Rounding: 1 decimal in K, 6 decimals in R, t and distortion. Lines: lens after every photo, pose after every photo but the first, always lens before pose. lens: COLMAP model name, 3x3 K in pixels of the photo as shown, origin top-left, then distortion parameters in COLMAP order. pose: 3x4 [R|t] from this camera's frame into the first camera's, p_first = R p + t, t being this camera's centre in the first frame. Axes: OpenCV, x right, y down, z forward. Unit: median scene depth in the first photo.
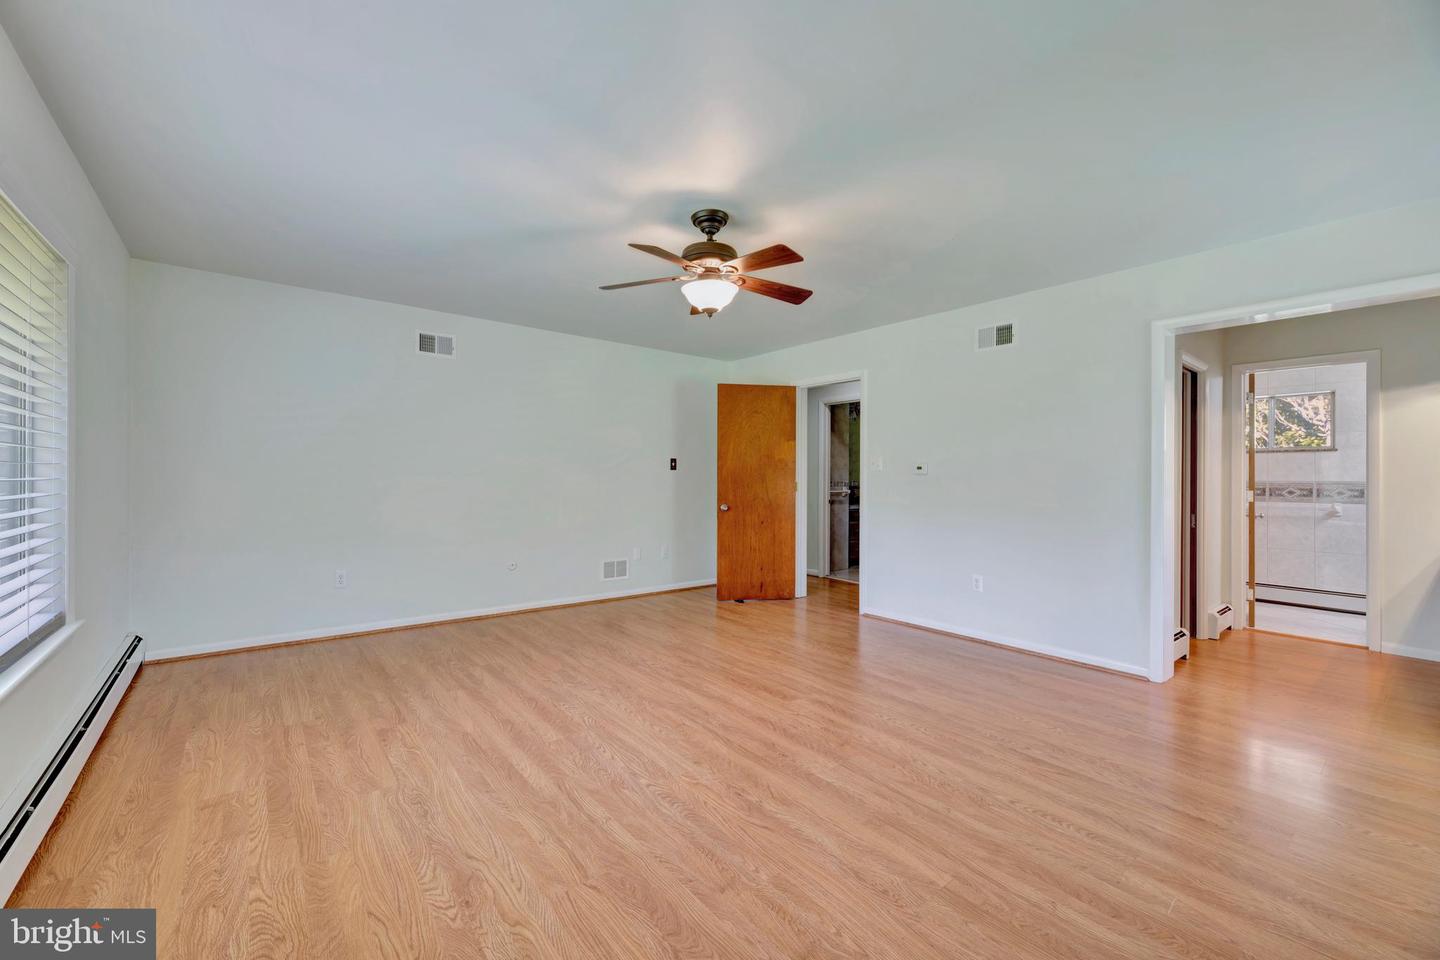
lens RADIAL K [[584.5, 0, 721.6], [0, 584.5, 474.9], [0, 0, 1]] dist [0.001302, 0.000040]
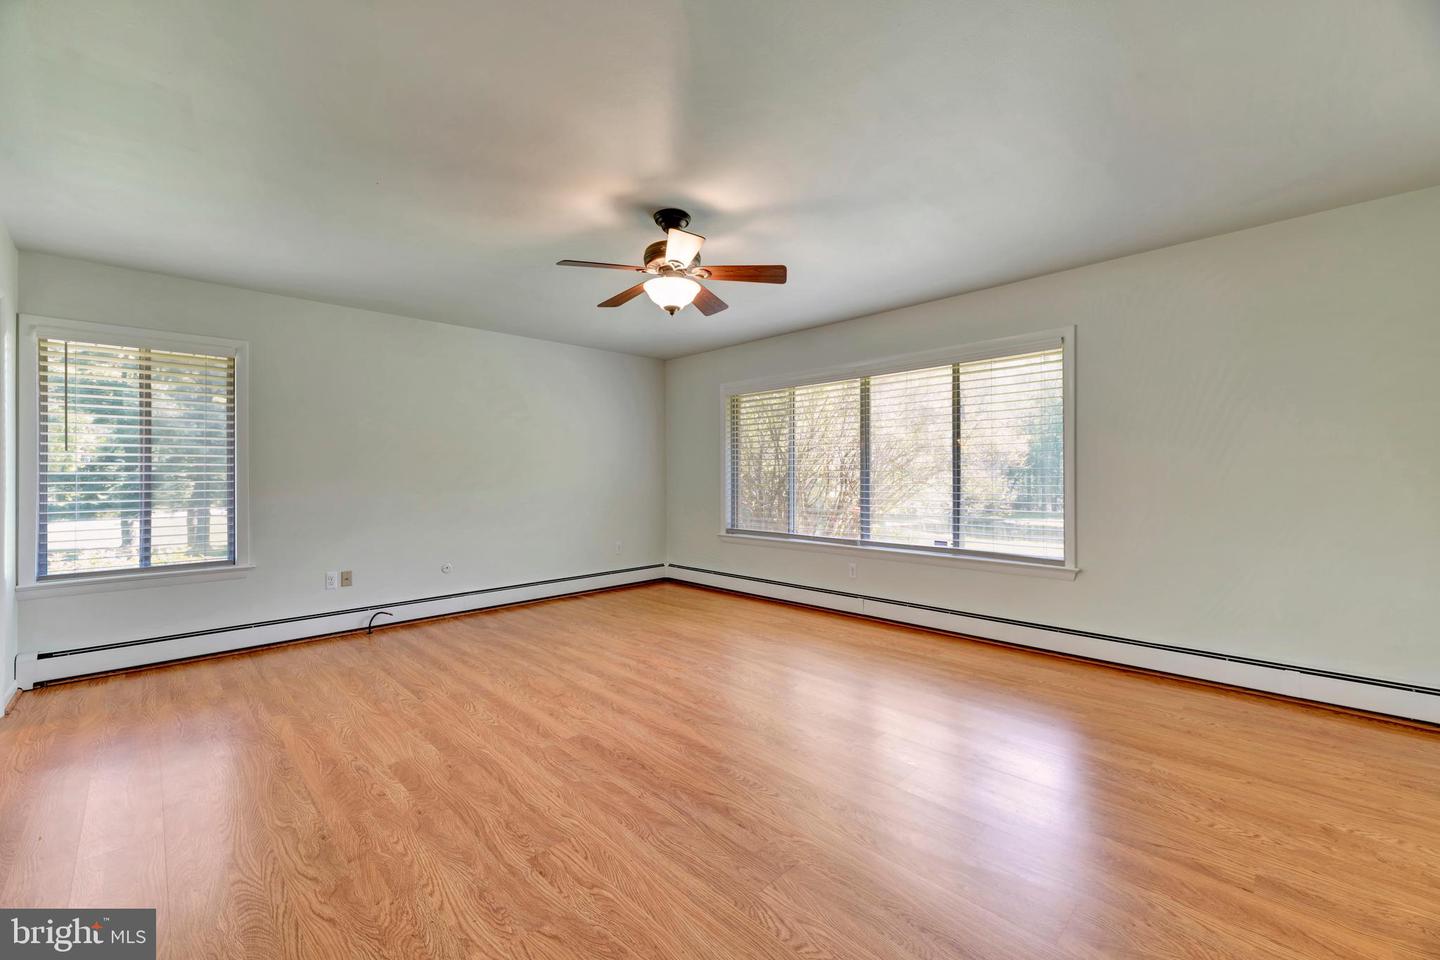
lens RADIAL K [[584.5, 0, 718.2], [0, 584.5, 481.3], [0, 0, 1]] dist [0.001302, 0.000040]
pose [[-0.995501, -0.002153, -0.094726, -0.003219], [-0.002798, 0.999974, 0.006683, 0.008571], [0.094709, 0.006918, -0.995481, 2.039605]]
